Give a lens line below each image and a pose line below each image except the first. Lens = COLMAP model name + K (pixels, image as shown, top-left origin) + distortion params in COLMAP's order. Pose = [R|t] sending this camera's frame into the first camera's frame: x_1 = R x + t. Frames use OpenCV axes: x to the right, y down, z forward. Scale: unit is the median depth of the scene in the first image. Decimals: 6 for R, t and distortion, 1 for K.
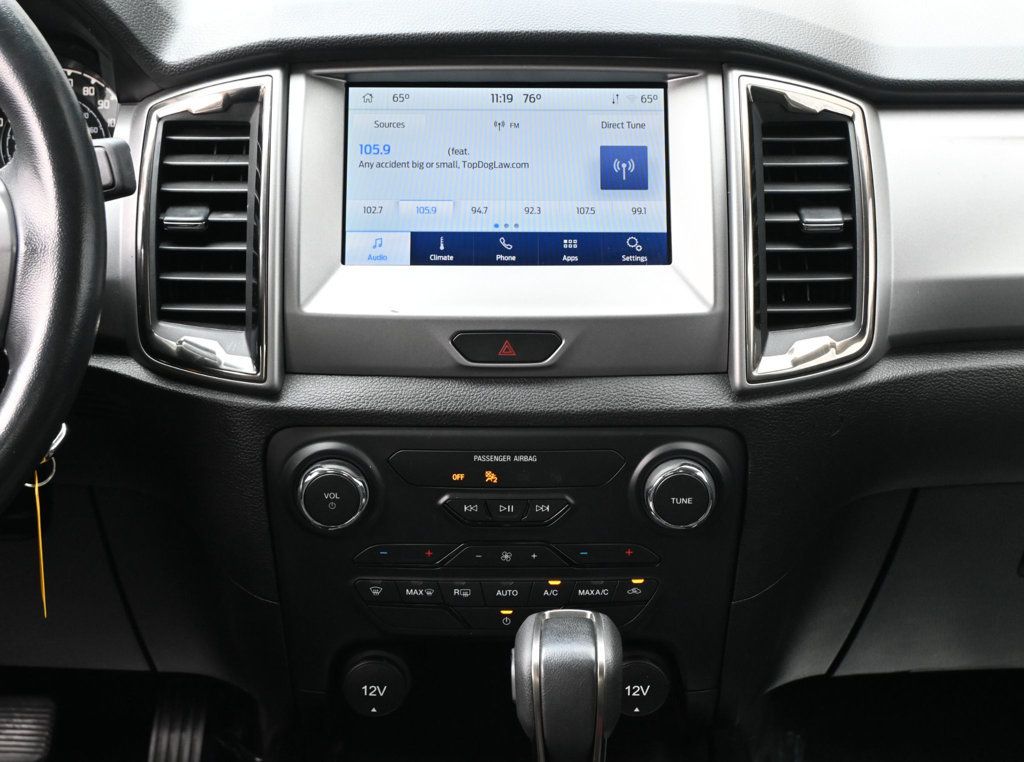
lens RADIAL K [[1974.7, 0, 512.0], [0, 1974.7, 381.0], [0, 0, 1]] dist [0.032642, 0.082091]
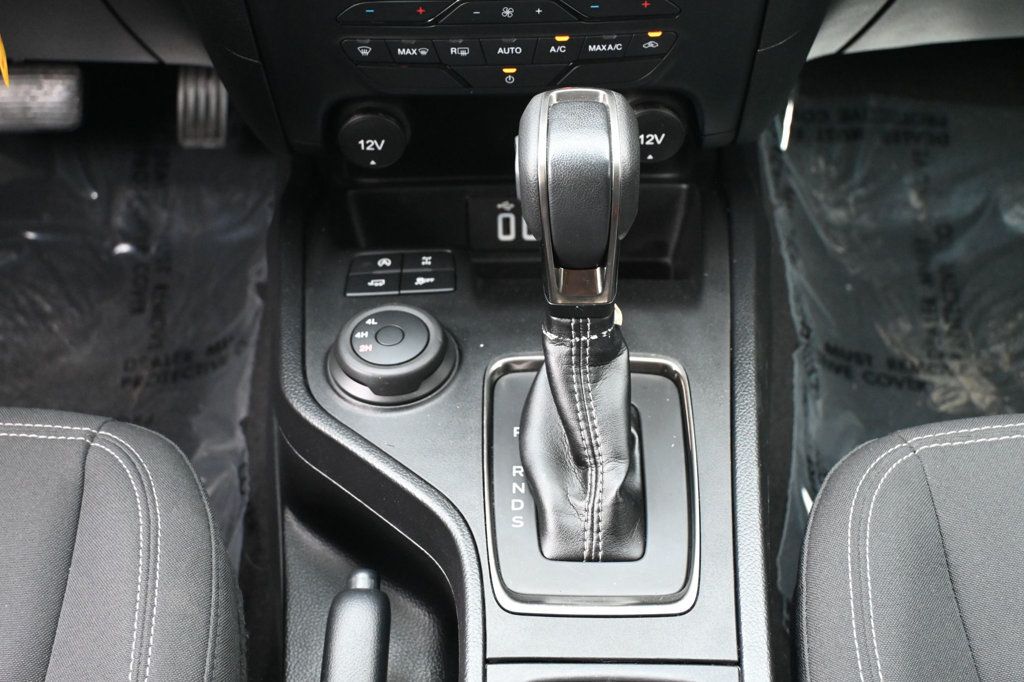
lens RADIAL K [[1536.8, 0, 512.0], [0, 1536.8, 341.0], [0, 0, 1]] dist [0.011140, -0.033205]
pose [[0.999713, -0.018945, -0.014651, 0.006371], [0.023449, 0.898661, 0.438017, -0.080986], [0.004868, -0.438235, 0.898847, 0.310853]]
